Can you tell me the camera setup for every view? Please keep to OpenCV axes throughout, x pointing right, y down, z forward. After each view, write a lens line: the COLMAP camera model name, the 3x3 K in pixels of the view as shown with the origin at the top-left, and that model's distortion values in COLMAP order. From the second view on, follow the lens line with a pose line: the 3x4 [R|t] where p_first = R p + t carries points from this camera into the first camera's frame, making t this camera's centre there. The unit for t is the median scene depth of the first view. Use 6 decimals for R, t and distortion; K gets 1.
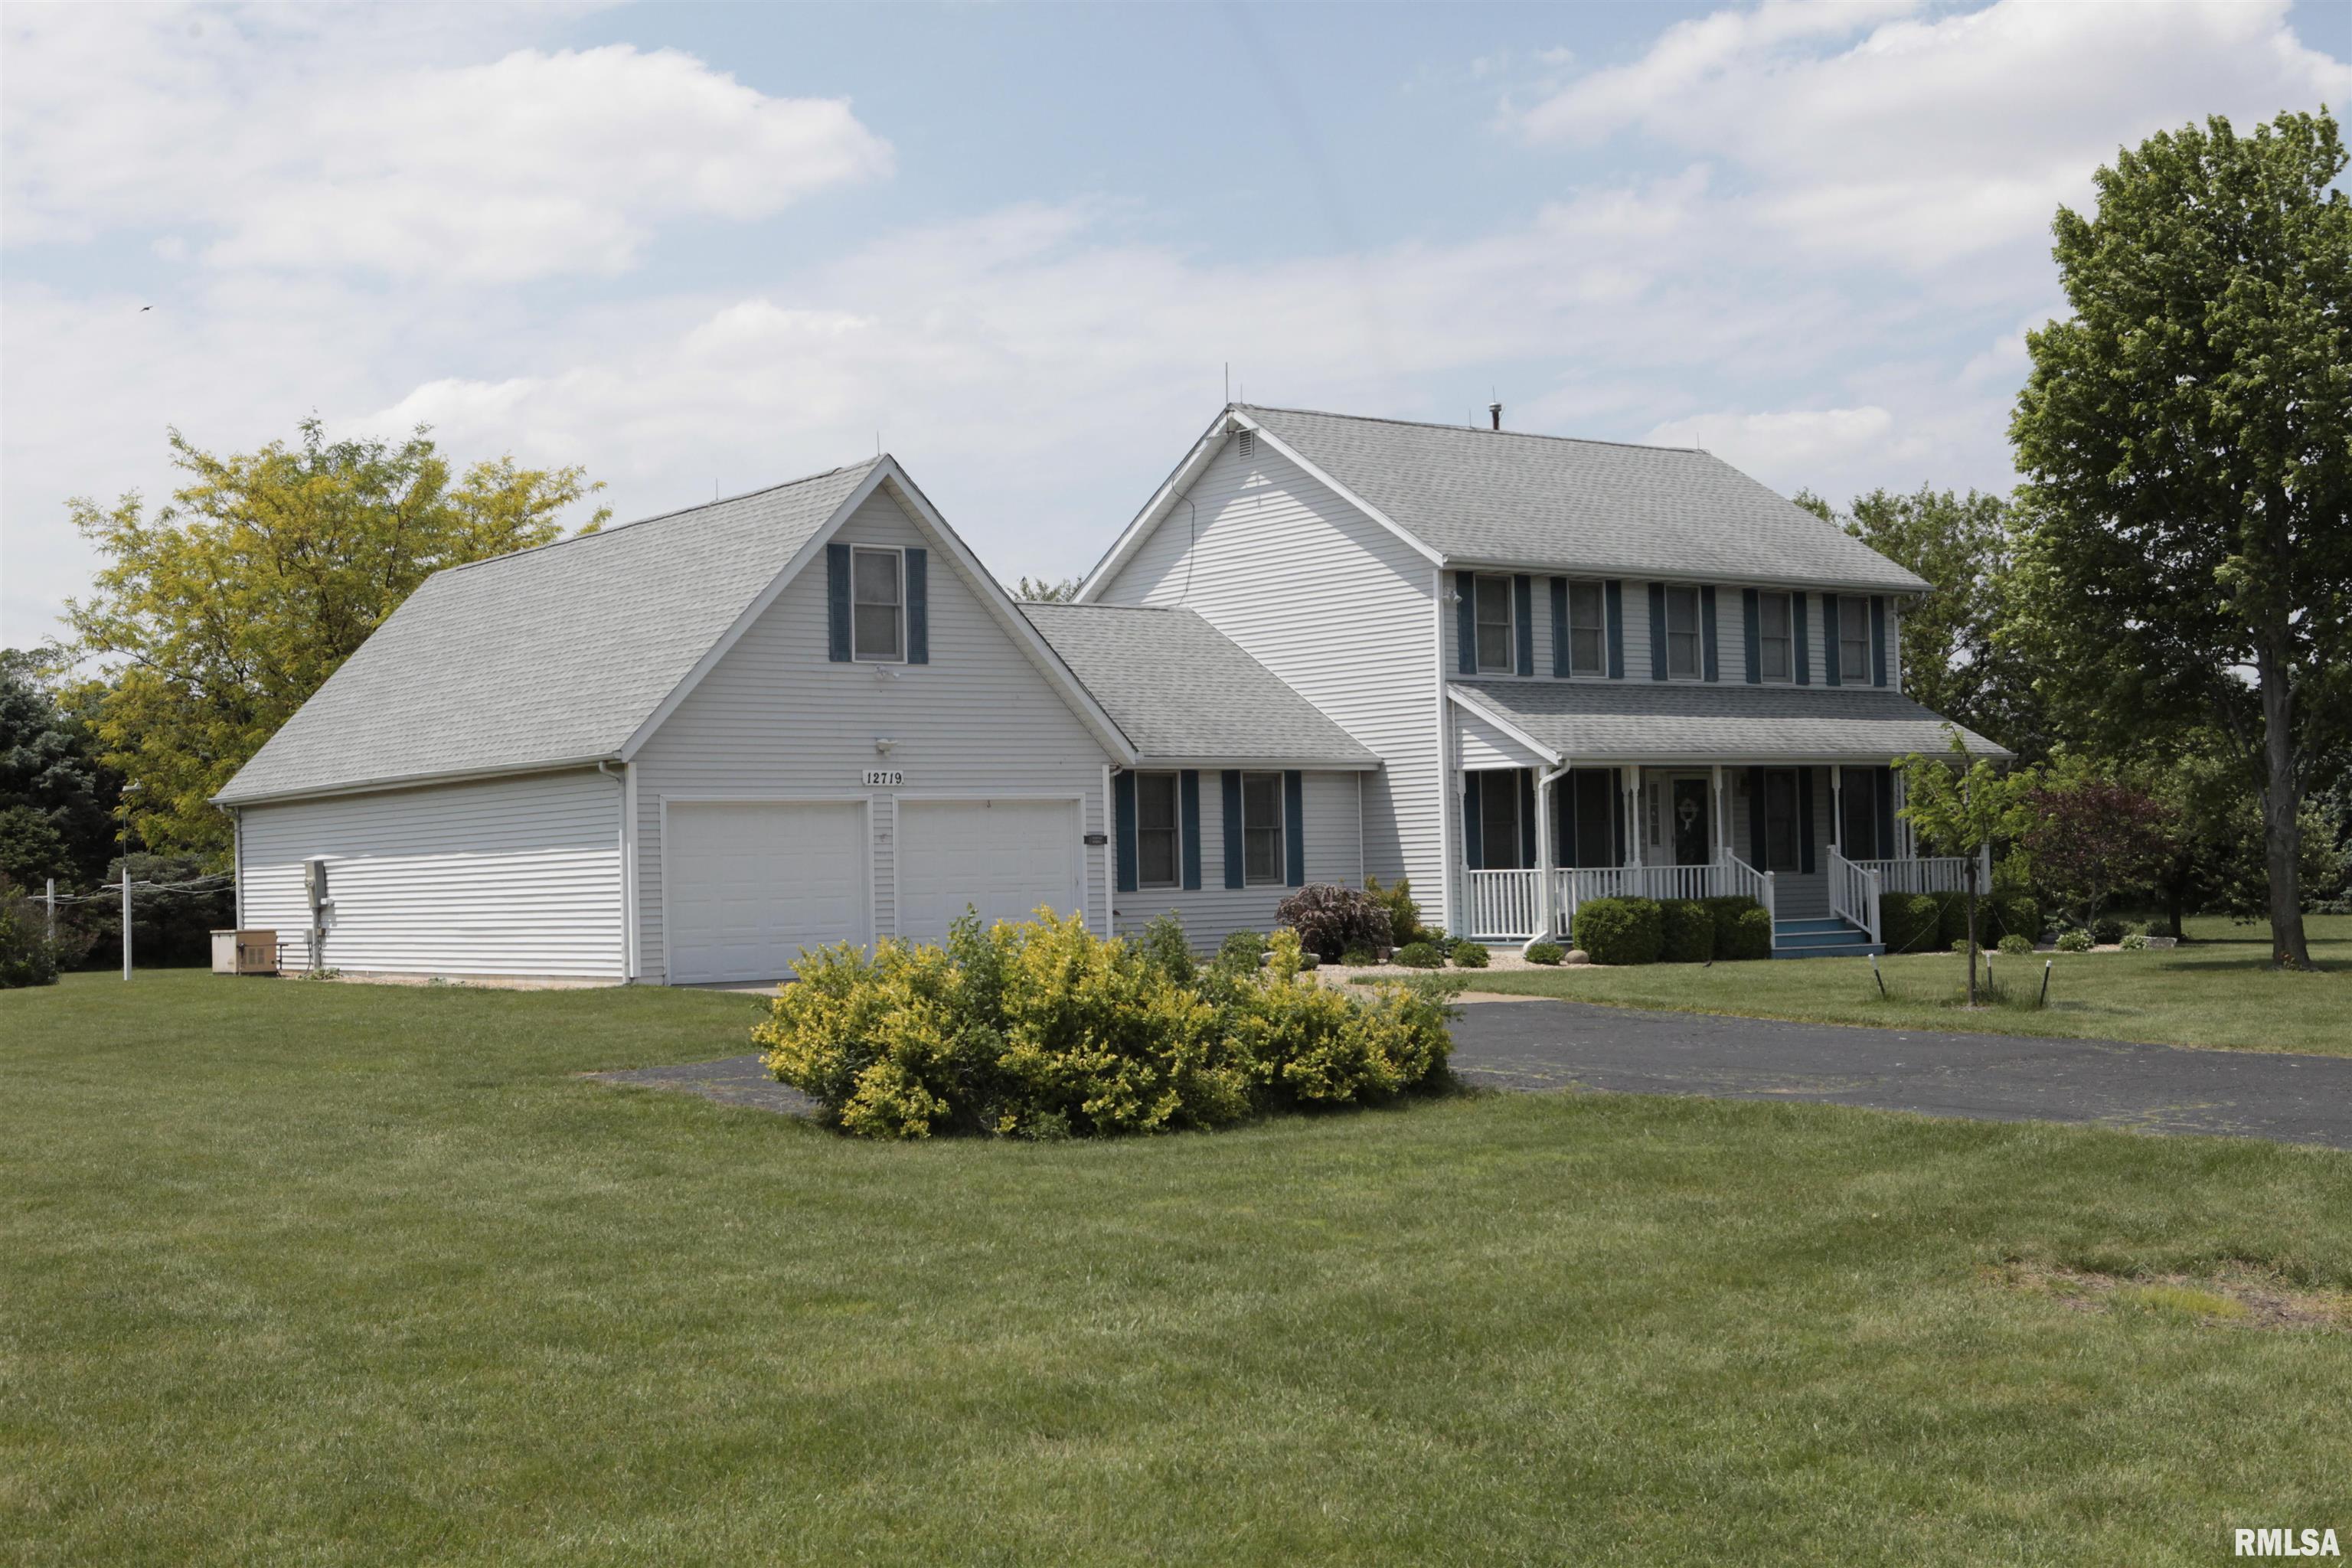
lens RADIAL K [[2982.6, 0, 1176.0], [0, 2982.6, 784.0], [0, 0, 1]] dist [0.031101, 0.008333]
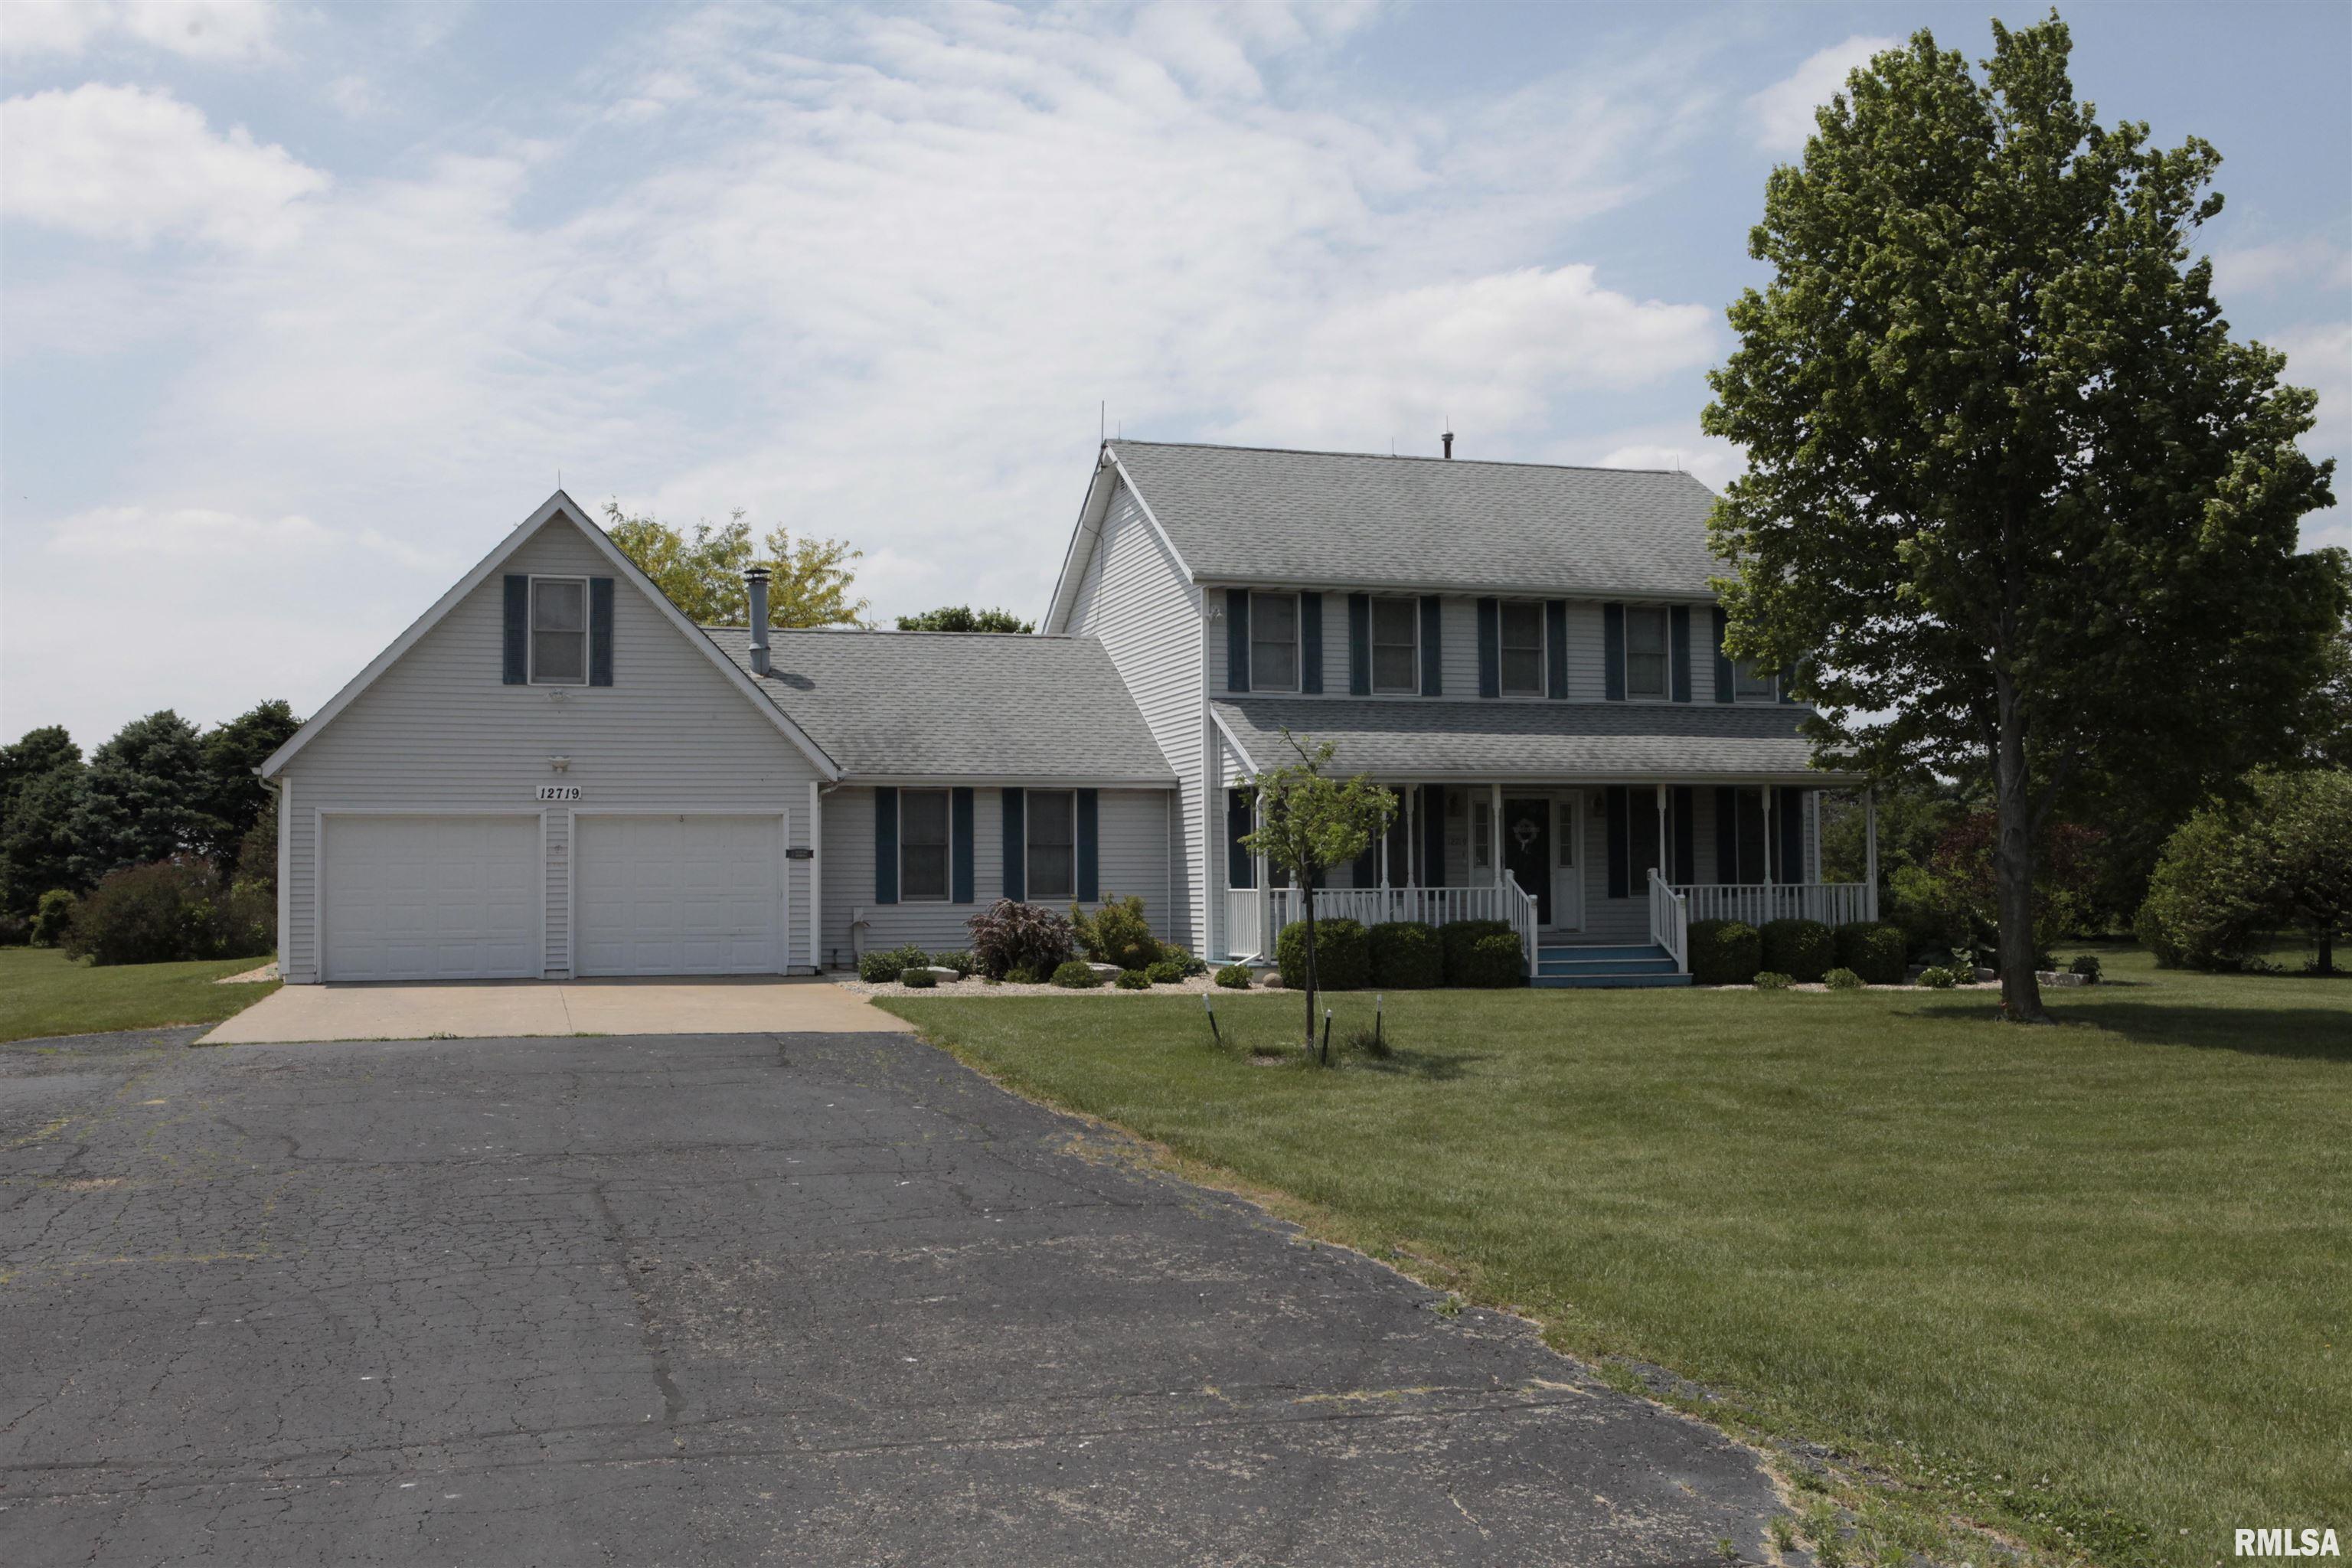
lens RADIAL K [[2319.0, 0, 1175.8], [0, 2319.0, 737.1], [0, 0, 1]] dist [-0.005282, 0.000558]
pose [[0.935333, -0.006395, -0.353712, 0.354822], [-0.004569, 0.999535, -0.030153, 0.001698], [0.353740, 0.029819, 0.934868, 0.268118]]
